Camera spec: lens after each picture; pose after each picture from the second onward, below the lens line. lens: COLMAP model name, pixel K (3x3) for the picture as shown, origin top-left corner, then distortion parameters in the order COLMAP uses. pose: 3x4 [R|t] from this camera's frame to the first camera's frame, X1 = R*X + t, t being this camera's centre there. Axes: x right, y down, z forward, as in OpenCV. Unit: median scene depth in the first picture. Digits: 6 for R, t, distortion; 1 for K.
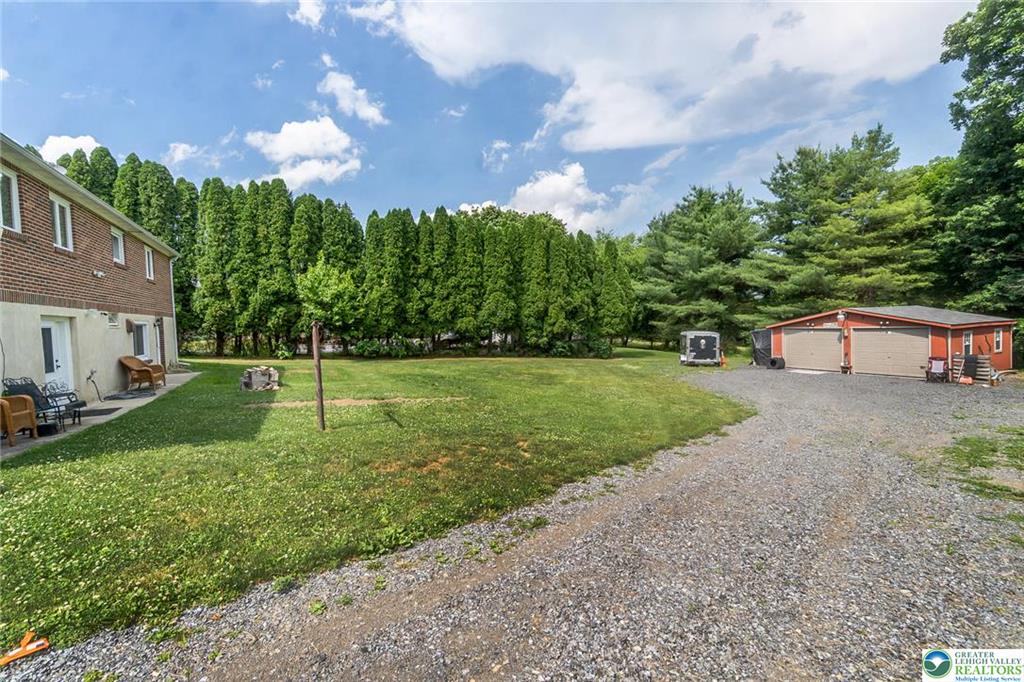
lens RADIAL K [[436.6, 0, 512.0], [0, 436.6, 341.0], [0, 0, 1]] dist [-0.008139, 0.000531]
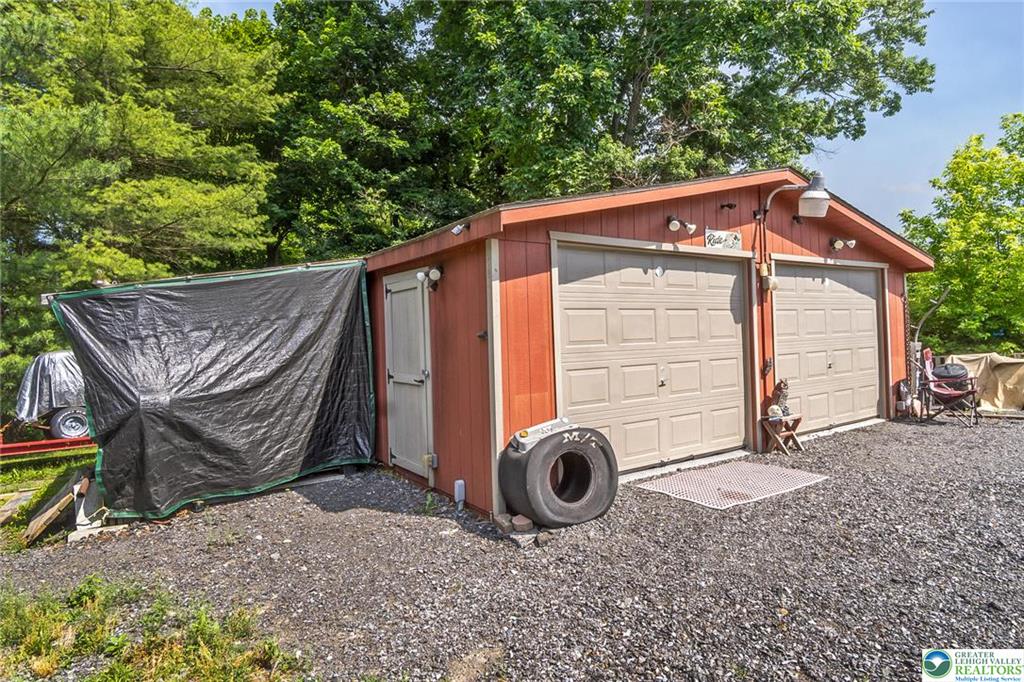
lens RADIAL K [[558.6, 0, 512.0], [0, 558.6, 341.0], [0, 0, 1]] dist [-0.007112, -0.000670]
pose [[-0.077979, 0.029207, 0.996527, 0.389082], [0.073101, 0.997048, -0.023502, 0.010397], [-0.994271, 0.071014, -0.079884, 0.943354]]
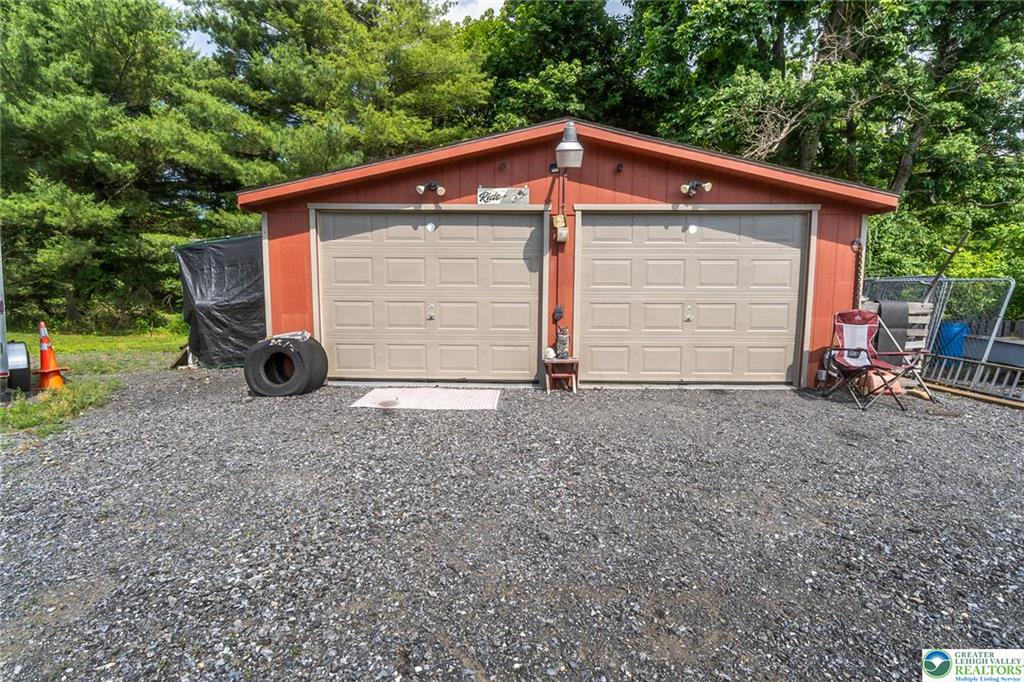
lens RADIAL K [[502.7, 0, 512.0], [0, 502.7, 341.0], [0, 0, 1]] dist [-0.002621, -0.000345]
pose [[0.488340, -0.065311, 0.870206, 0.405551], [0.013403, 0.997639, 0.067354, 0.021150], [-0.872551, -0.021228, 0.488062, 0.715946]]
